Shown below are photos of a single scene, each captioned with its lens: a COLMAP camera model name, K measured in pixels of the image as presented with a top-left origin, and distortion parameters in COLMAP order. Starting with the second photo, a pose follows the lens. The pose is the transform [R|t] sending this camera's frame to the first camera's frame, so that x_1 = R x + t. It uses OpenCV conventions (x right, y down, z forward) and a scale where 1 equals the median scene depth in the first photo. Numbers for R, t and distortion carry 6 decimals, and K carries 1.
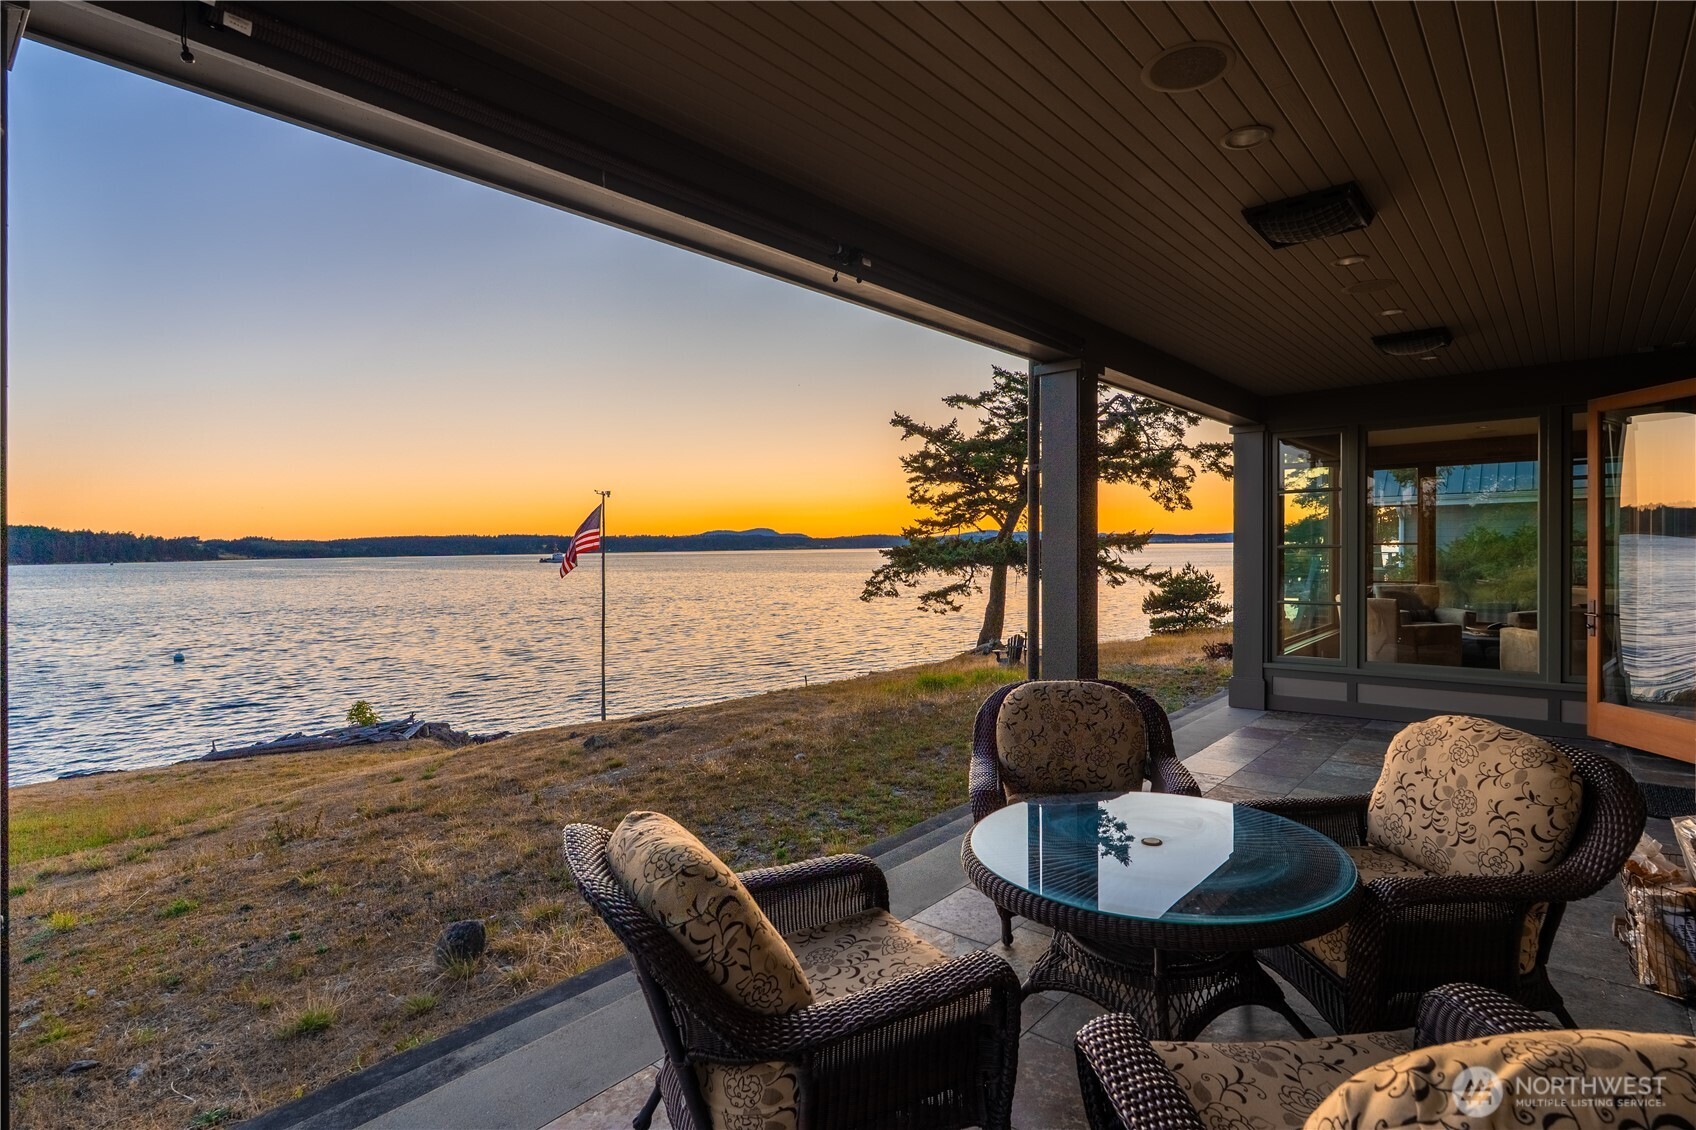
lens RADIAL K [[909.9, 0, 847.4], [0, 909.9, 542.0], [0, 0, 1]] dist [-0.001463, -0.000694]
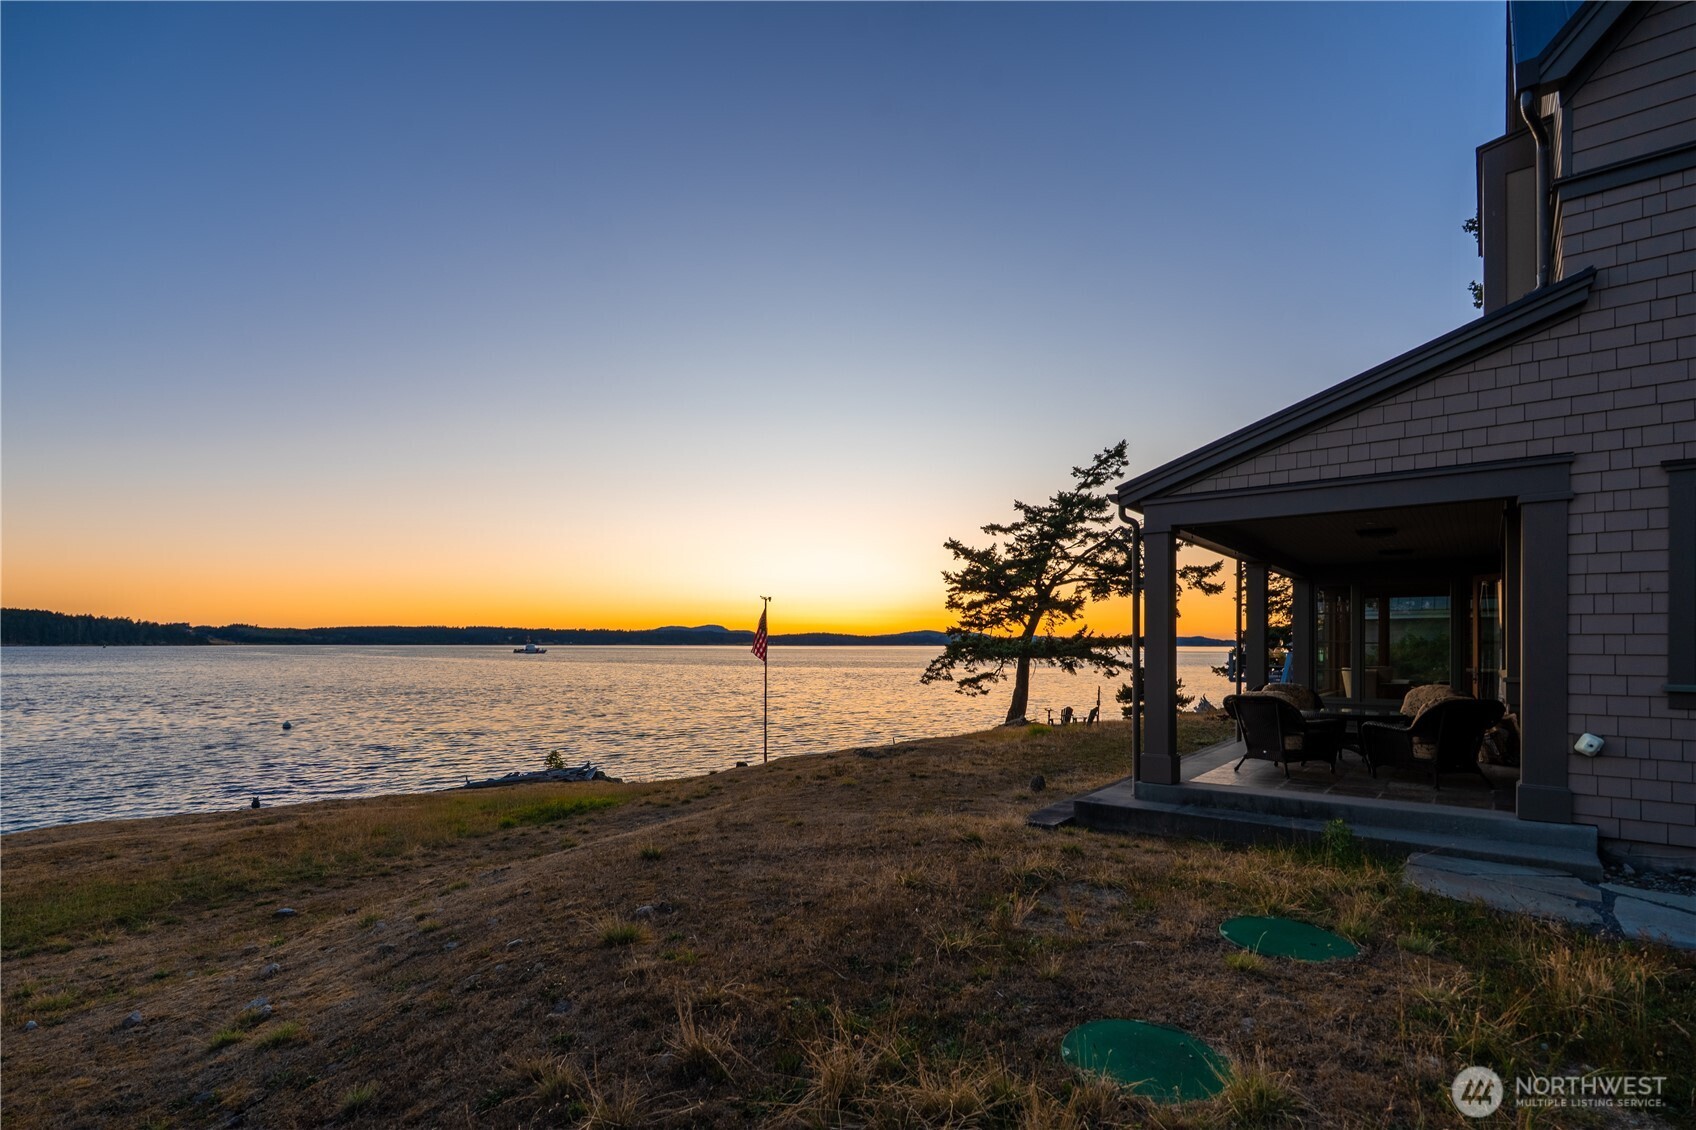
lens RADIAL K [[788.3, 0, 839.3], [0, 788.3, 629.9], [0, 0, 1]] dist [0.000402, -0.000013]
pose [[0.999797, 0.017758, -0.009516, -0.082764], [-0.017868, 0.999774, -0.011503, 0.003262], [0.009310, 0.011670, 0.999889, -0.109540]]
